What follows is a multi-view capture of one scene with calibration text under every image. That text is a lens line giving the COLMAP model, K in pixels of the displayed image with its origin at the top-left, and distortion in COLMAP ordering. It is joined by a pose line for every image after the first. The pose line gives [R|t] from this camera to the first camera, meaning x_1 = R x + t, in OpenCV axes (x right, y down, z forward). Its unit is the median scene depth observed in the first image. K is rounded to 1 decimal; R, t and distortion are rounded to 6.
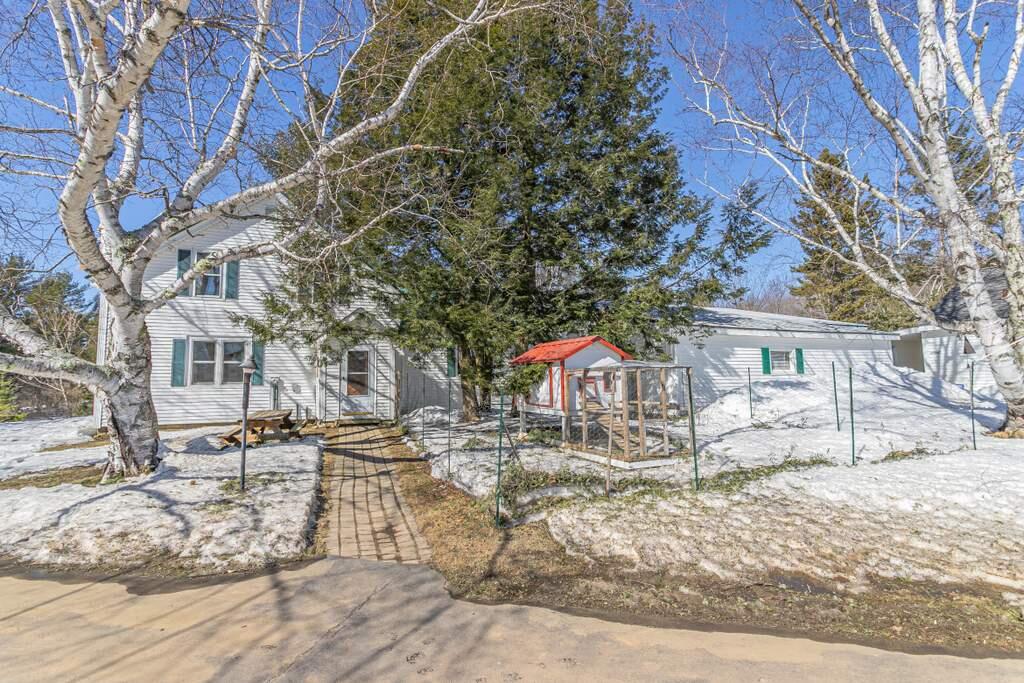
lens RADIAL K [[489.4, 0, 512.1], [0, 489.4, 367.4], [0, 0, 1]] dist [-0.000401, 0.000061]
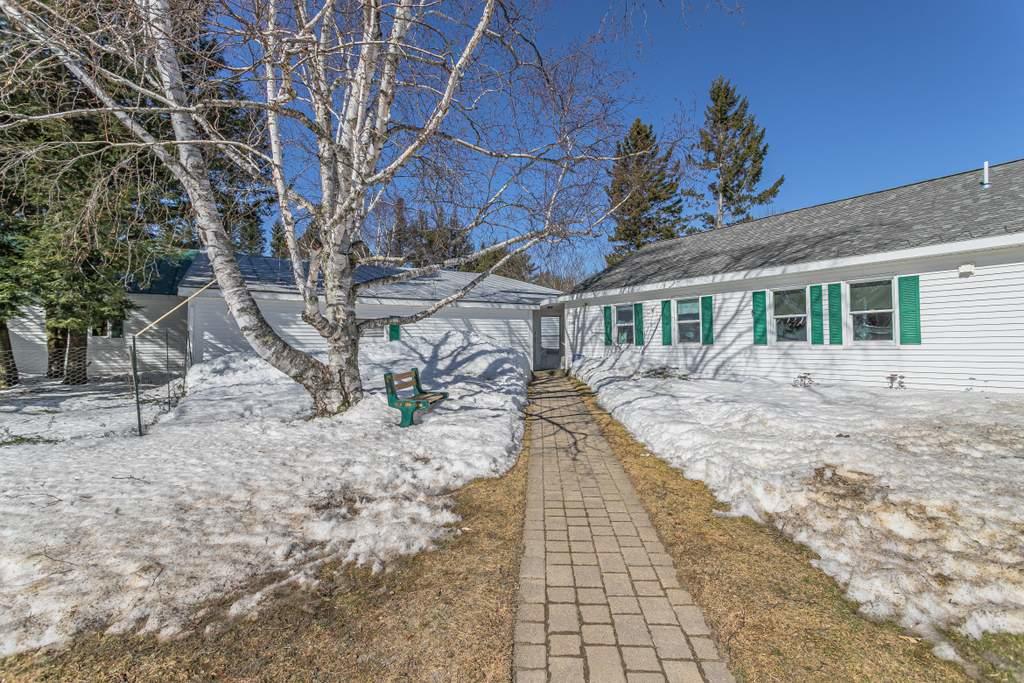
lens RADIAL K [[480.7, 0, 512.0], [0, 480.7, 341.5], [0, 0, 1]] dist [-0.000204, 0.000733]
pose [[0.995469, 0.016582, 0.093635, 0.729474], [-0.019021, 0.999501, 0.025217, -0.016916], [-0.093170, -0.026884, 0.995287, 0.041412]]
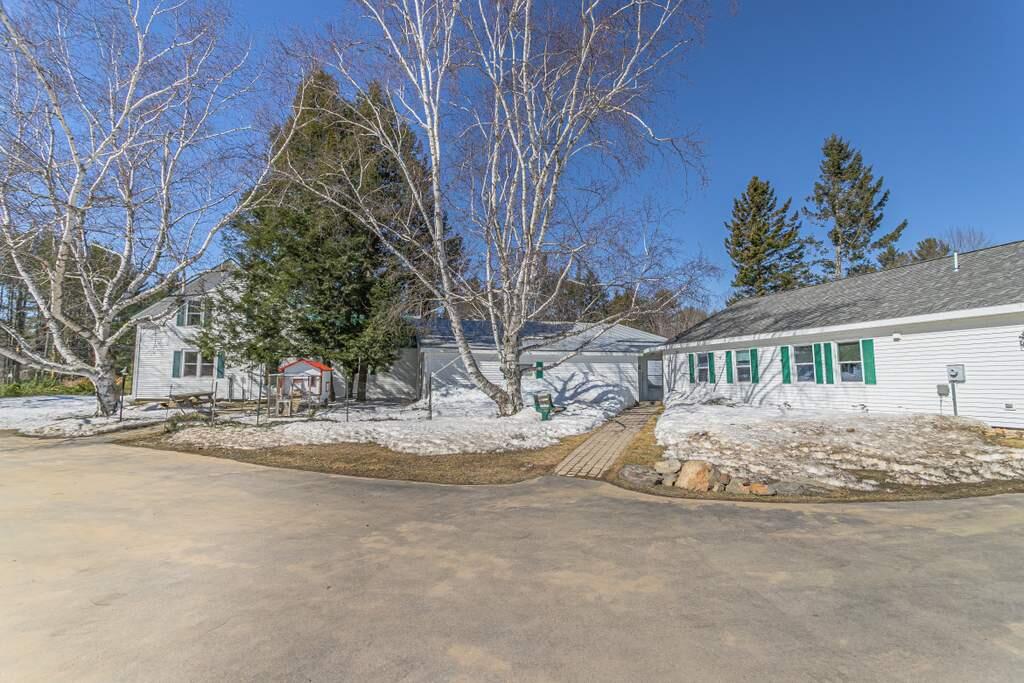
lens RADIAL K [[480.7, 0, 512.0], [0, 480.7, 341.5], [0, 0, 1]] dist [-0.000204, 0.000733]
pose [[0.978910, 0.008935, -0.204096, 0.800537], [-0.017910, 0.998950, -0.042174, -0.037522], [0.203505, 0.044940, 0.978042, -0.425171]]
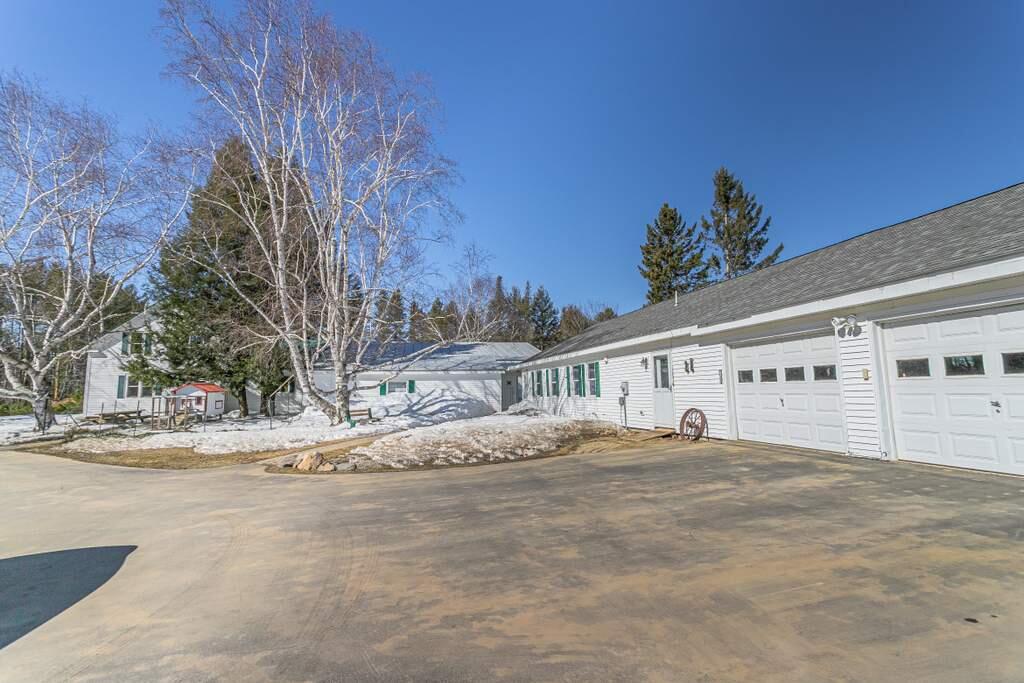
lens RADIAL K [[480.7, 0, 512.0], [0, 480.7, 341.5], [0, 0, 1]] dist [-0.000204, 0.000733]
pose [[0.972319, -0.015327, -0.233153, 1.334976], [-0.000102, 0.997818, -0.066023, -0.063591], [0.233656, 0.064219, 0.970196, -0.577568]]
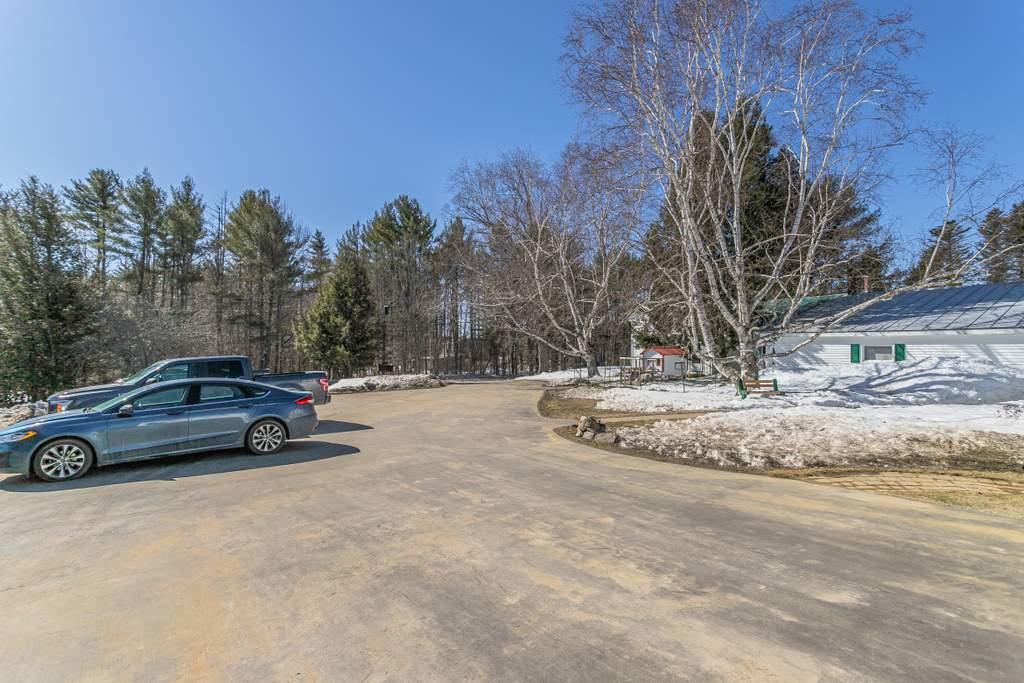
lens RADIAL K [[480.7, 0, 512.0], [0, 480.7, 341.5], [0, 0, 1]] dist [-0.000204, 0.000733]
pose [[0.203120, 0.004589, -0.979143, 1.603817], [0.022349, 0.999707, 0.009321, -0.079249], [0.978899, -0.023777, 0.202957, -0.231838]]
